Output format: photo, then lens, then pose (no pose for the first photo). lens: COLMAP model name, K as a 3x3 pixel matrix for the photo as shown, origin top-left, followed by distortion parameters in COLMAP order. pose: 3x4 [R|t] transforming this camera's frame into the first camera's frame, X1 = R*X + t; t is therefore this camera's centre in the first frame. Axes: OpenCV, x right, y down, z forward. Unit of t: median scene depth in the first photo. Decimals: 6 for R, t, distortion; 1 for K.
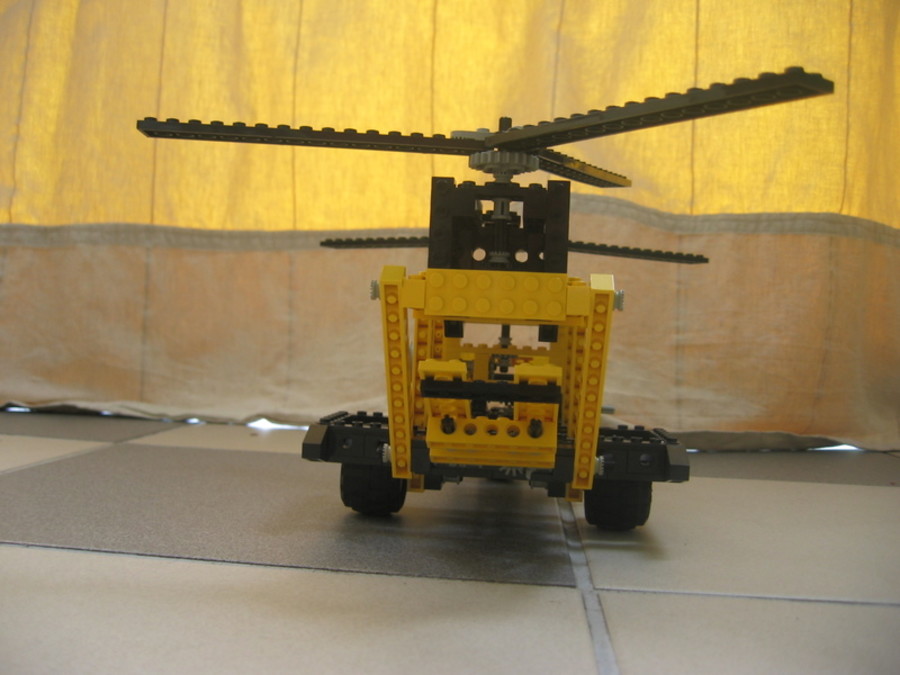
lens RADIAL K [[924.5, 0, 434.9], [0, 924.5, 336.9], [0, 0, 1]] dist [-0.102706, 0.006673]
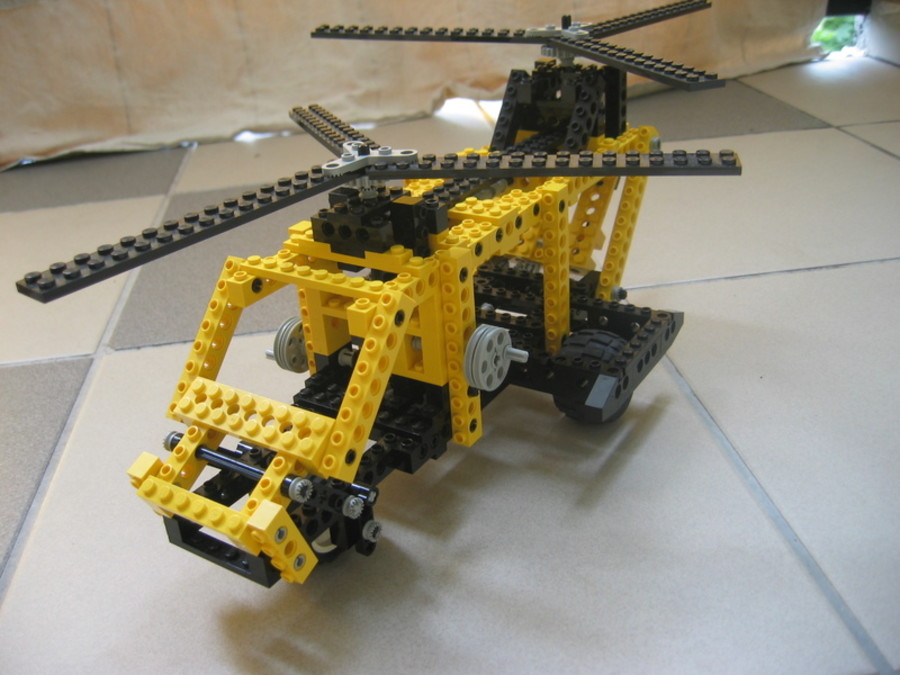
lens RADIAL K [[924.5, 0, 434.9], [0, 924.5, 336.9], [0, 0, 1]] dist [-0.102706, 0.006673]
pose [[0.973845, -0.187211, 0.128756, -0.145360], [0.118641, 0.902262, 0.414545, -0.126976], [-0.193779, -0.388426, 0.900874, -0.207797]]
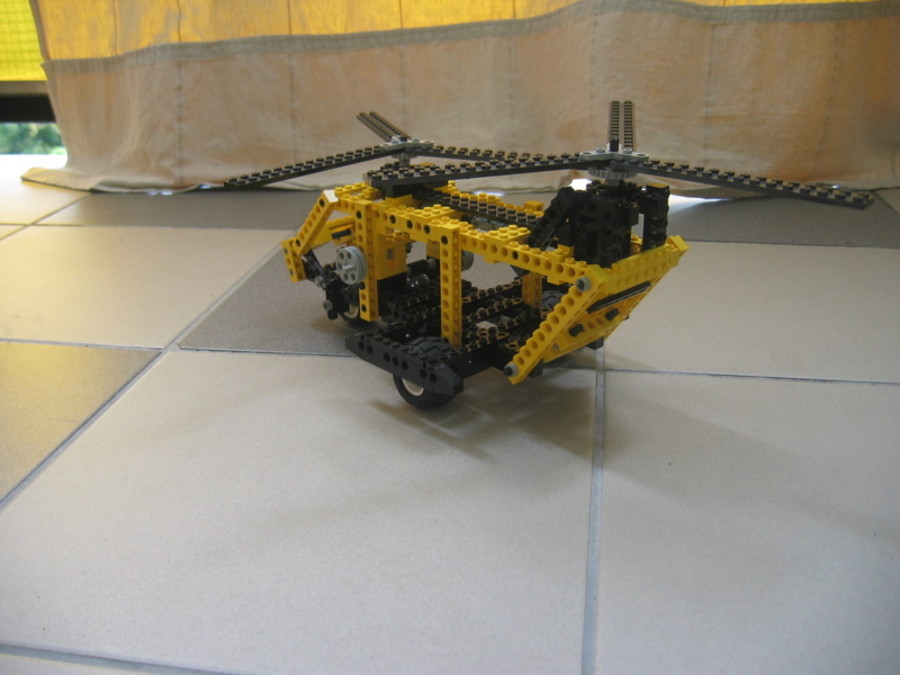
lens RADIAL K [[924.5, 0, 434.9], [0, 924.5, 336.9], [0, 0, 1]] dist [-0.102706, 0.006673]
pose [[0.993816, -0.022400, -0.108752, 0.018120], [0.058266, 0.938961, 0.339054, -0.147692], [0.094519, -0.343294, 0.934460, -0.311436]]
